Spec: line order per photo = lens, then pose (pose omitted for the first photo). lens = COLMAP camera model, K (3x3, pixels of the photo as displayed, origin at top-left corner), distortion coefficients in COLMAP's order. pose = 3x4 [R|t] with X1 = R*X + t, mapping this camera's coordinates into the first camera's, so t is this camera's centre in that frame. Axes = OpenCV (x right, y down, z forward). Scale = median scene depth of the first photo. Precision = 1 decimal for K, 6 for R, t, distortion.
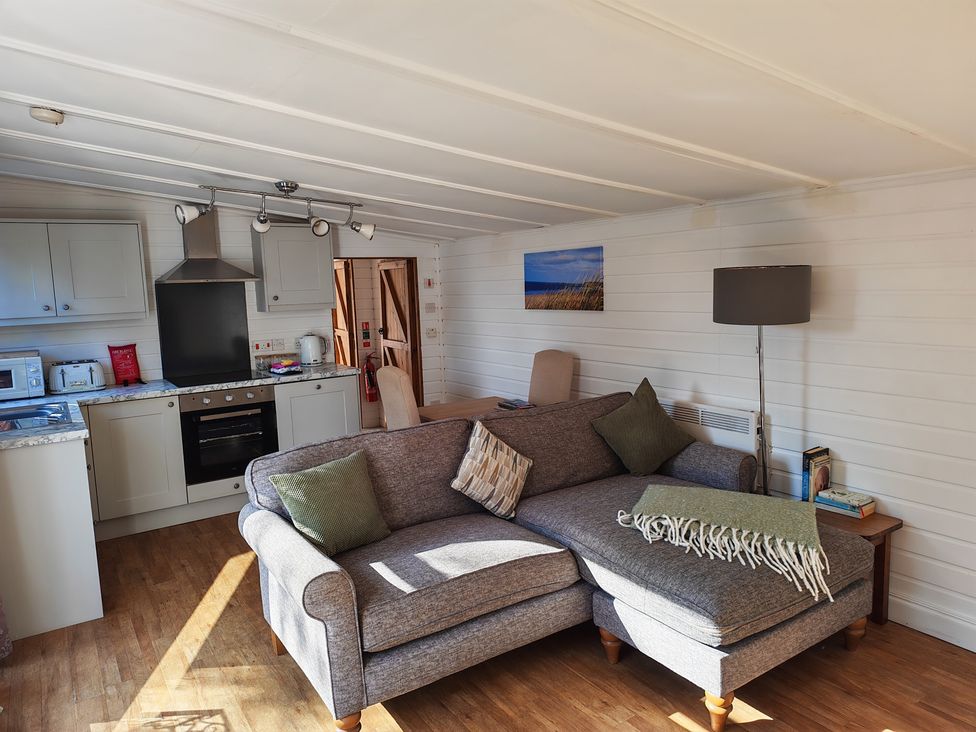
lens RADIAL K [[664.3, 0, 477.1], [0, 664.3, 363.6], [0, 0, 1]] dist [0.107640, -0.163283]
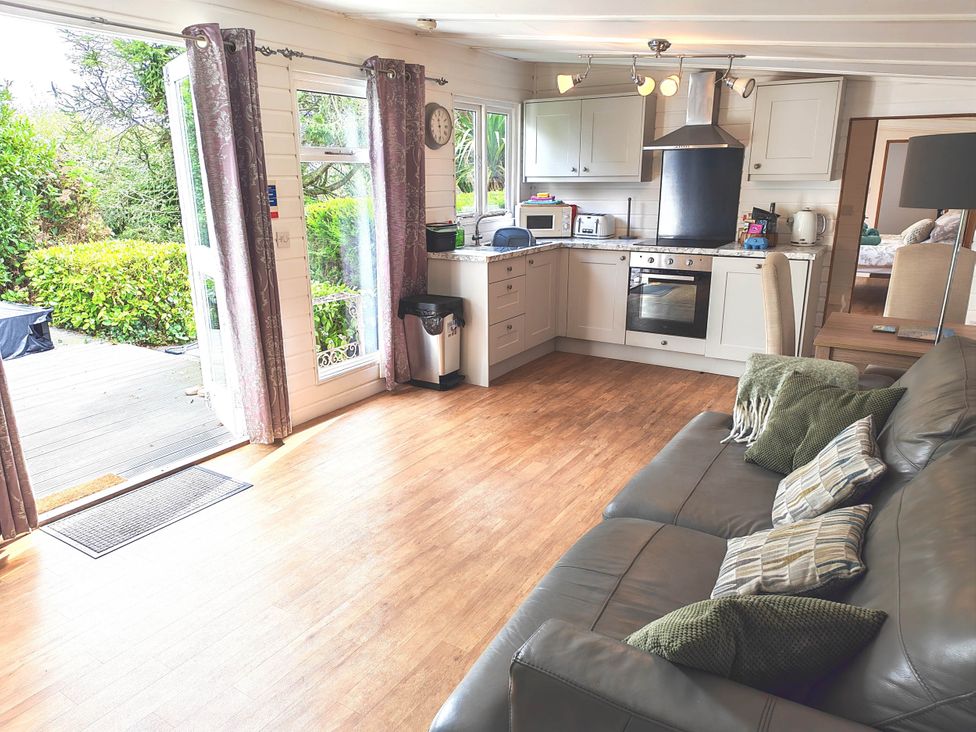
lens RADIAL K [[664.3, 0, 477.1], [0, 664.3, 363.6], [0, 0, 1]] dist [0.107640, -0.163283]
pose [[0.399156, 0.286311, -0.871034, 0.497408], [-0.118831, 0.958137, 0.260487, -0.035729], [0.909150, -0.000469, 0.416469, 0.271105]]
